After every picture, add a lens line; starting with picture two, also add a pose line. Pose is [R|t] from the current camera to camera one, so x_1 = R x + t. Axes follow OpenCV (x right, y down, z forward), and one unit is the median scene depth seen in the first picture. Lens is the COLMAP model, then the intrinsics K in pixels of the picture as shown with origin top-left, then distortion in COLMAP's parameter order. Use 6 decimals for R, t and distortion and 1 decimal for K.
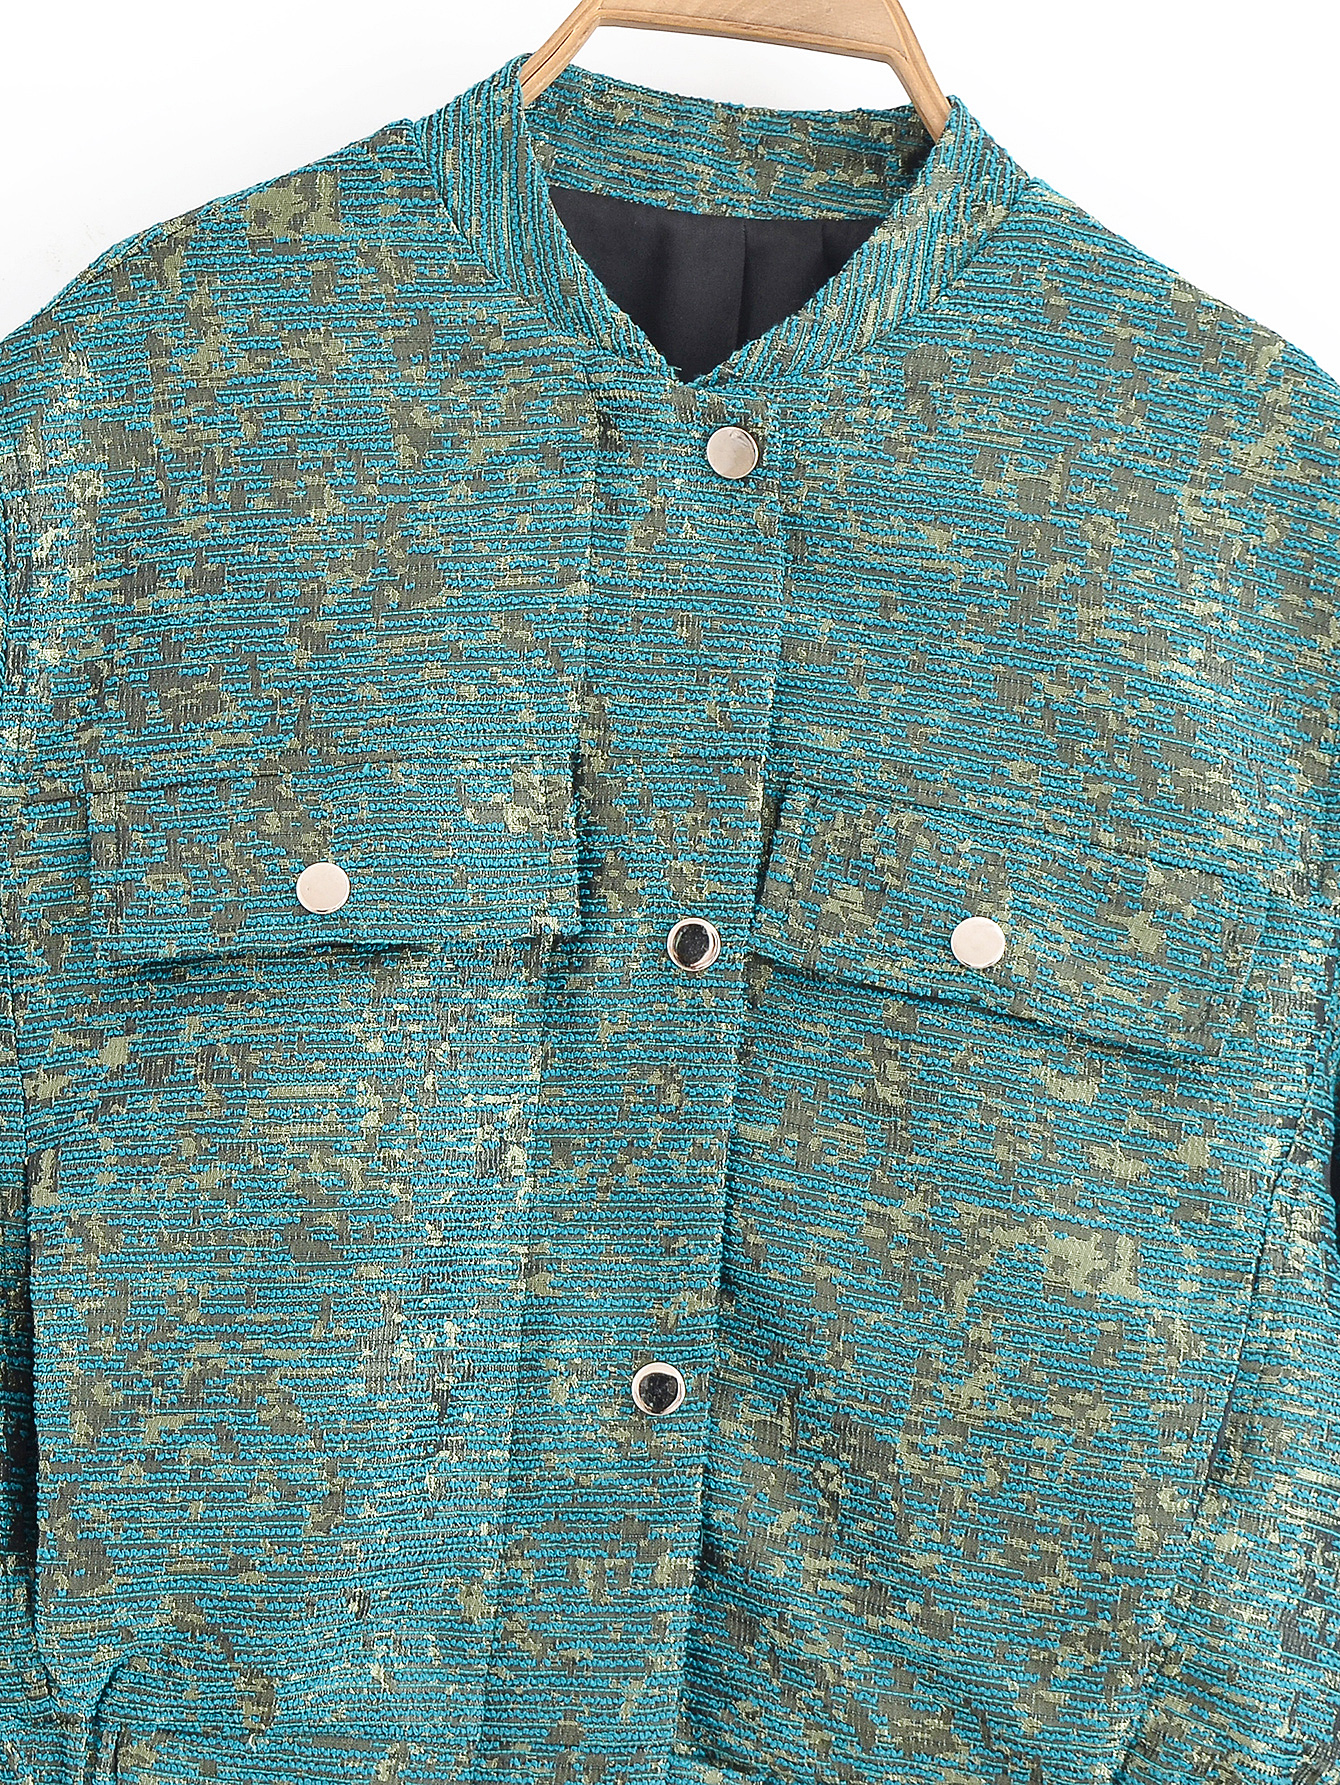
lens RADIAL K [[4564.6, 0, 670.0], [0, 4564.6, 892.5], [0, 0, 1]] dist [0.068491, -0.744523]
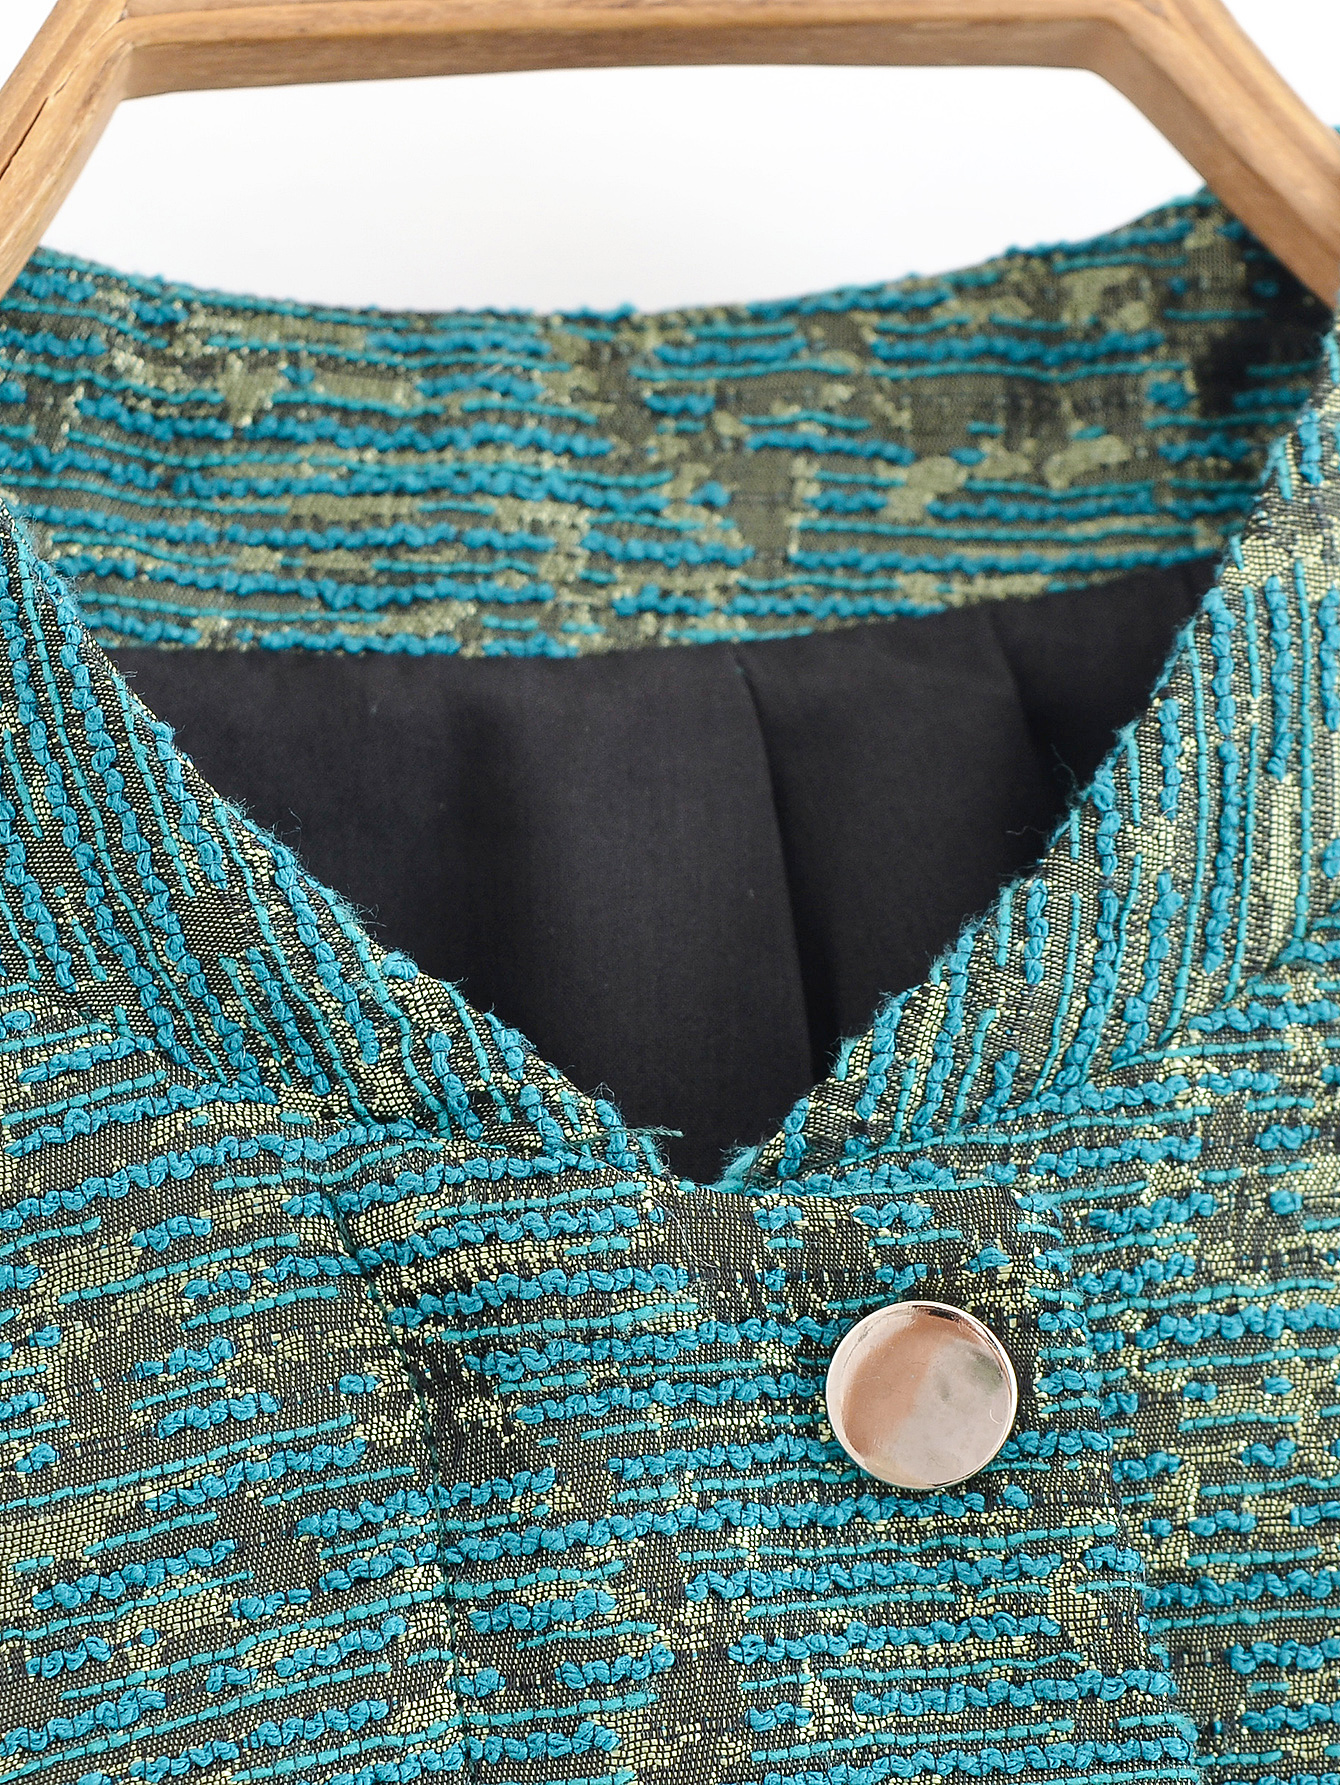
lens RADIAL K [[4920.8, 0, 670.0], [0, 4920.8, 892.5], [0, 0, 1]] dist [-0.006955, 0.151401]
pose [[0.963508, -0.165671, 0.210249, -0.057300], [0.215555, 0.945909, -0.242471, -0.055809], [-0.158706, 0.278943, 0.947102, 0.705789]]
